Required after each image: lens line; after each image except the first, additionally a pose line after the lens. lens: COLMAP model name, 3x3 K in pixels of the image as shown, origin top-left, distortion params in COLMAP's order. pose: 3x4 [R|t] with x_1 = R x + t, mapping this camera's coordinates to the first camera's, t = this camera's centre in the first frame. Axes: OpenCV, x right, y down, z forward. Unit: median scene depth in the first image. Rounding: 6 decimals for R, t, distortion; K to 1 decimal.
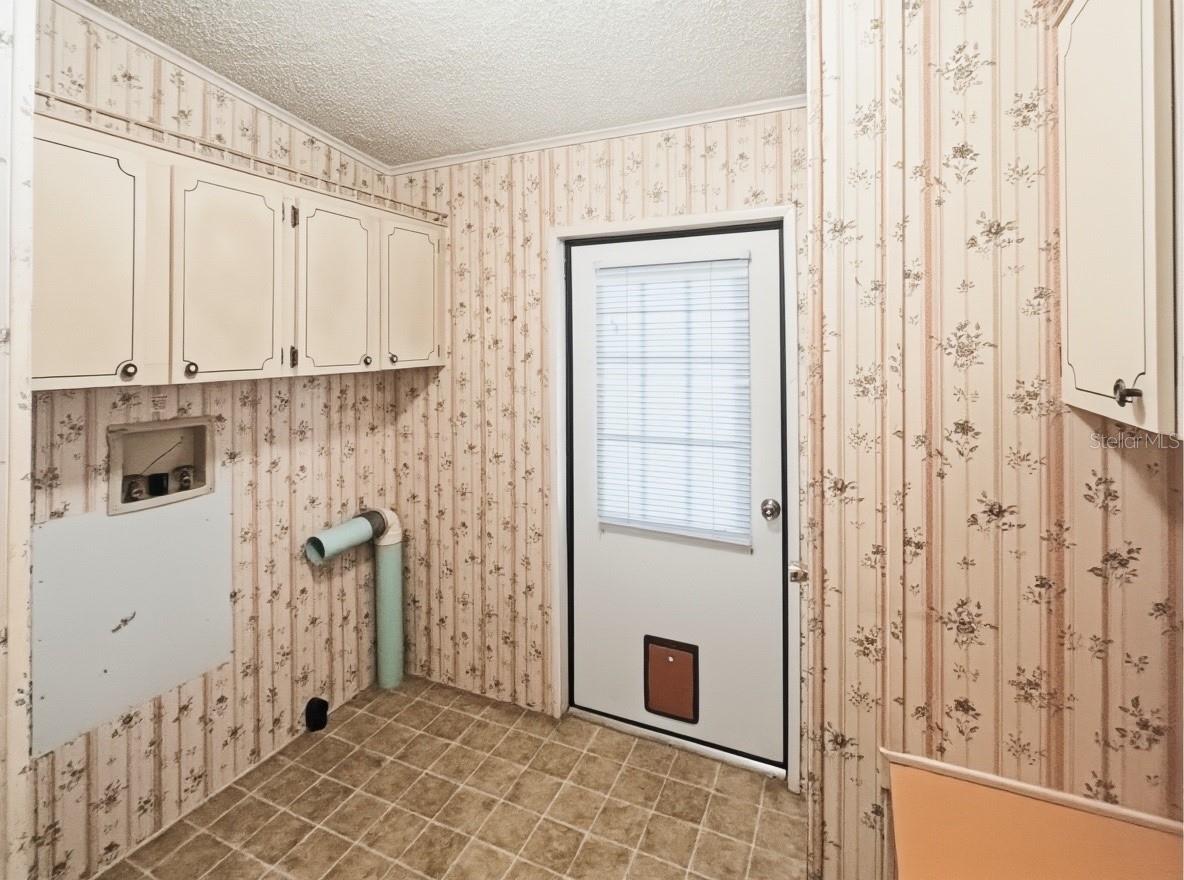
lens RADIAL K [[572.7, 0, 592.5], [0, 572.7, 336.5], [0, 0, 1]] dist [-0.001739, -0.000352]
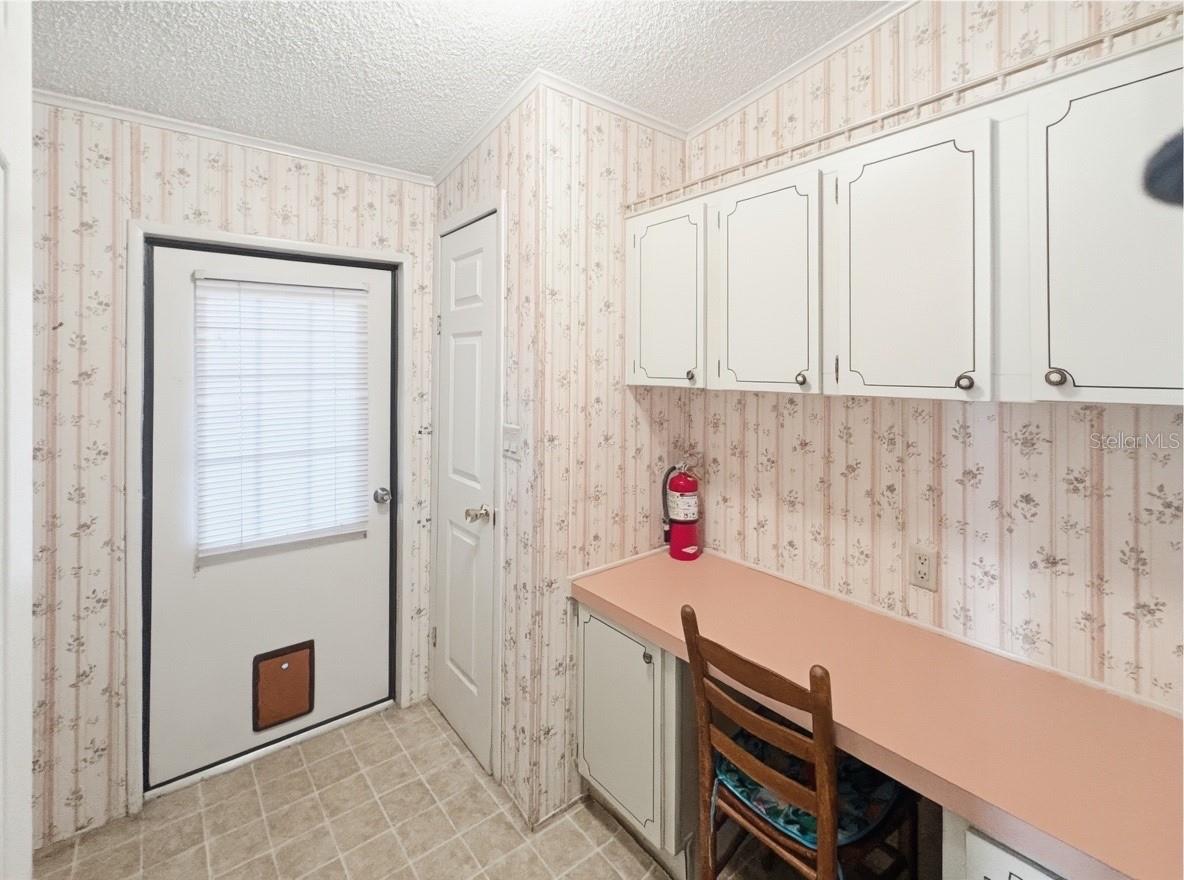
lens RADIAL K [[537.4, 0, 588.8], [0, 537.4, 363.9], [0, 0, 1]] dist [-0.000548, -0.000107]
pose [[0.460272, 0.008028, 0.887742, -0.455088], [-0.007476, 0.999959, -0.005166, 0.017148], [-0.887746, -0.004259, 0.460313, 0.062859]]
